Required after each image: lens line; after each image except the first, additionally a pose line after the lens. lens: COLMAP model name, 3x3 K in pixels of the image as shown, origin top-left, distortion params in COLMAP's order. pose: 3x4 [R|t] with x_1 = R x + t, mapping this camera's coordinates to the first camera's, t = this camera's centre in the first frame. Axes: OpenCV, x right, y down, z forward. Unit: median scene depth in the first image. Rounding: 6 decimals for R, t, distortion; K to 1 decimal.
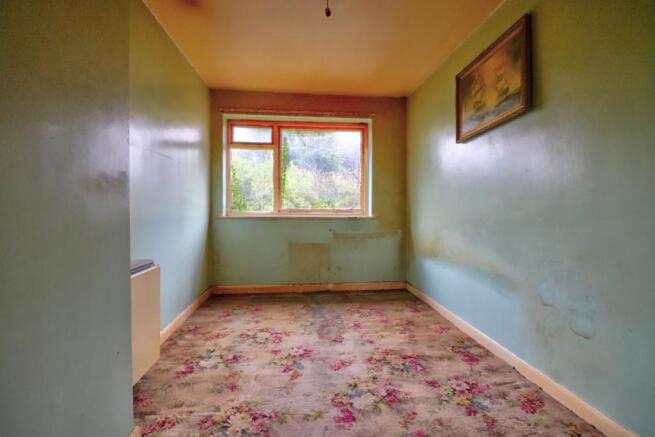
lens RADIAL K [[300.0, 0, 326.3], [0, 300.0, 216.1], [0, 0, 1]] dist [0.000592, -0.000023]
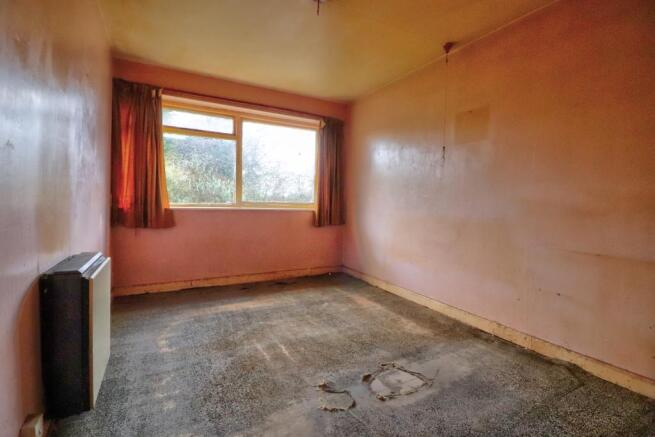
lens RADIAL K [[300.0, 0, 326.7], [0, 300.0, 216.6], [0, 0, 1]] dist [0.000592, -0.000023]
pose [[0.923325, -0.006912, 0.383956, -0.272900], [-0.004656, 0.999563, 0.029191, -0.001620], [-0.383990, -0.028741, 0.922890, -0.035650]]
